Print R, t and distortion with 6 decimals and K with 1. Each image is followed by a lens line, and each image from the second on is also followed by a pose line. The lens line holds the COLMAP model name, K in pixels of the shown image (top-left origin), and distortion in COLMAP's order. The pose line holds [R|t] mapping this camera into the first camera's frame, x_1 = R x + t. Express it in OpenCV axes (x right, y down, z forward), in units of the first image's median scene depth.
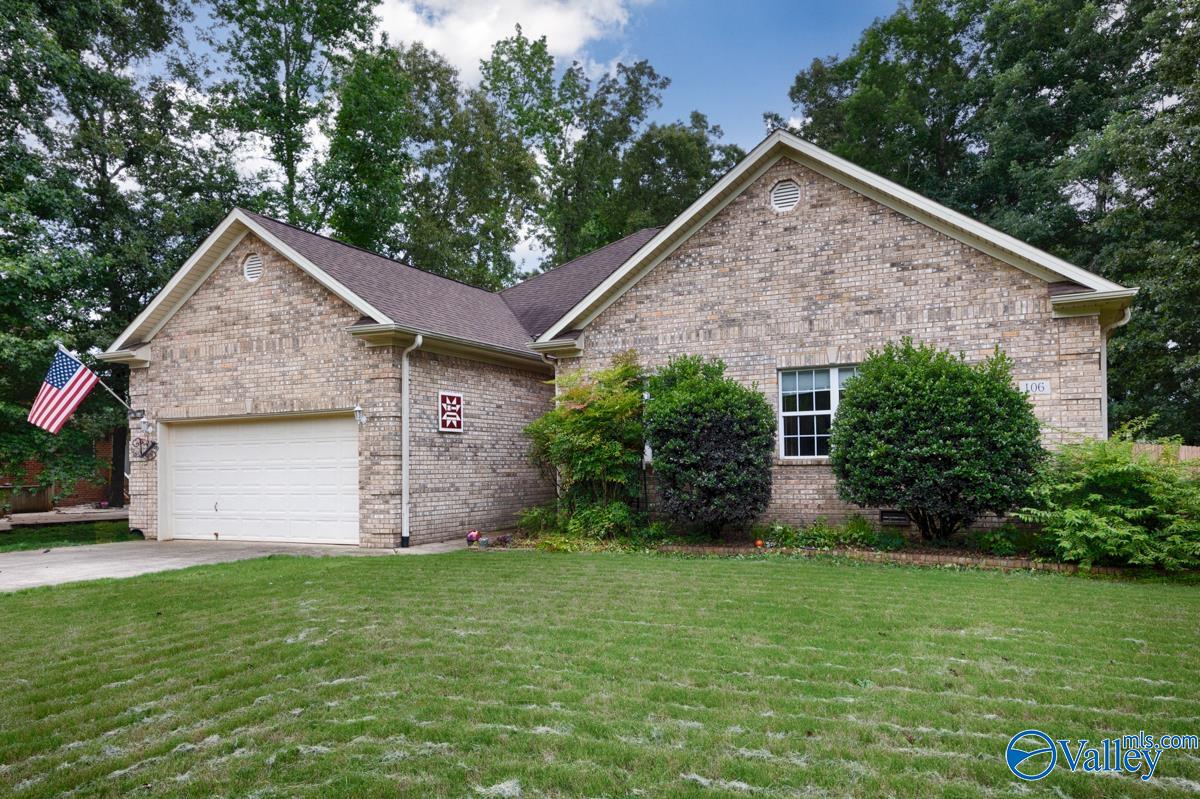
lens RADIAL K [[848.4, 0, 617.4], [0, 848.4, 437.9], [0, 0, 1]] dist [0.062279, 0.008446]
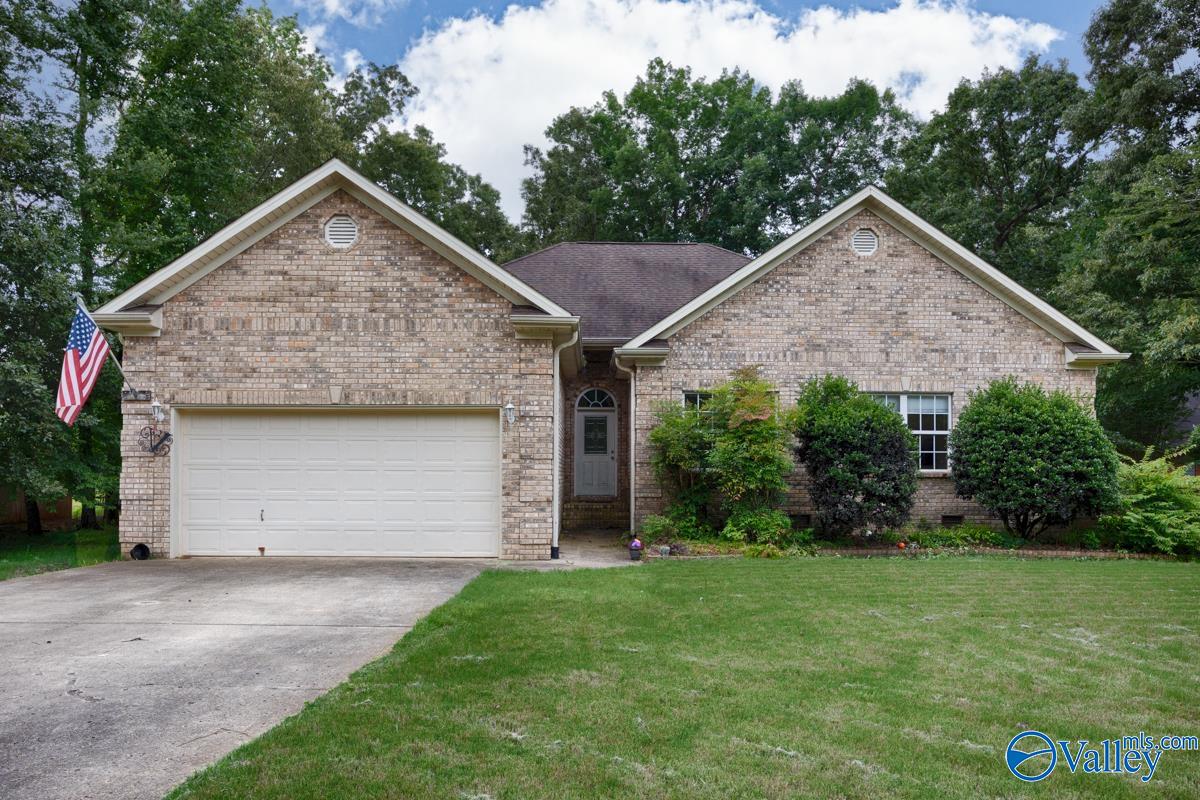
lens RADIAL K [[809.5, 0, 619.5], [0, 809.5, 447.1], [0, 0, 1]] dist [-0.005783, 0.003466]
pose [[0.887667, 0.033965, 0.459231, -0.576478], [-0.032018, 0.999415, -0.012028, 0.015225], [-0.459371, -0.004027, 0.888235, 0.182697]]
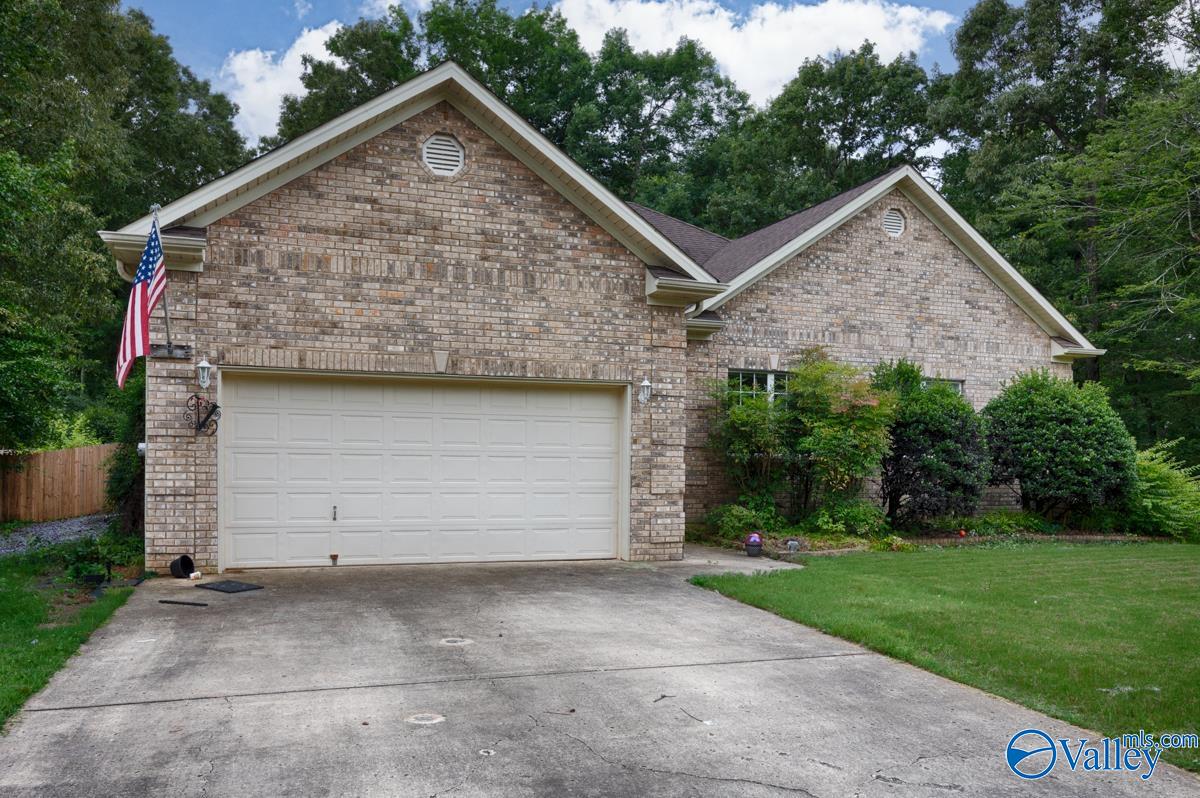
lens RADIAL K [[878.9, 0, 584.4], [0, 878.9, 446.4], [0, 0, 1]] dist [-0.004790, 0.001351]
pose [[0.697918, 0.027257, 0.715659, -0.887833], [-0.047749, 0.998823, 0.008524, 0.018546], [-0.714584, -0.040121, 0.698398, 0.467827]]
